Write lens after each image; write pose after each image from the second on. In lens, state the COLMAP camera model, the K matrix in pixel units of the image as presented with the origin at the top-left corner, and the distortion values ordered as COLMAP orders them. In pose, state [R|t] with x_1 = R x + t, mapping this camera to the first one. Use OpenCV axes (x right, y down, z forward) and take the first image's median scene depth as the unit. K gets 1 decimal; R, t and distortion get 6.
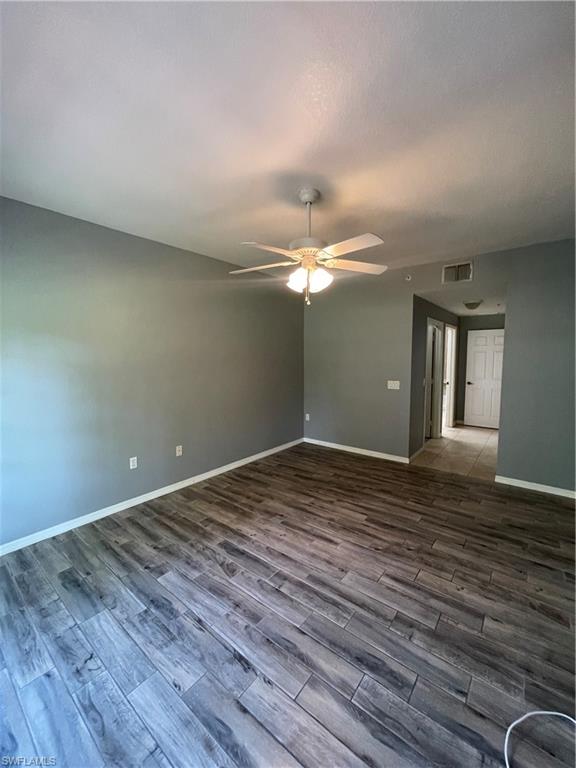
lens RADIAL K [[312.0, 0, 288.0], [0, 312.0, 384.0], [0, 0, 1]] dist [-0.000157, 0.000411]
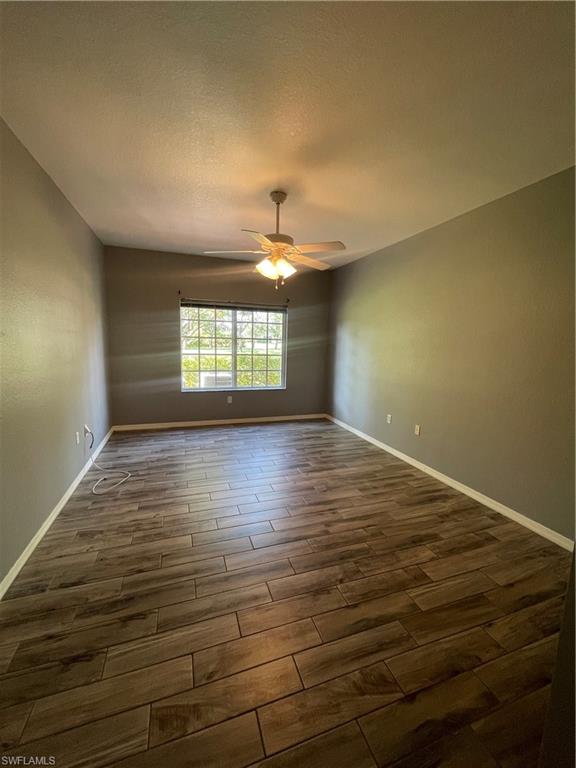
lens RADIAL K [[312.0, 0, 288.0], [0, 312.0, 384.0], [0, 0, 1]] dist [-0.000157, 0.000411]
pose [[-0.530454, 0.109311, -0.840637, 0.819038], [-0.101396, 0.976350, 0.190941, -0.097614], [0.841628, 0.186523, -0.506825, 1.282030]]
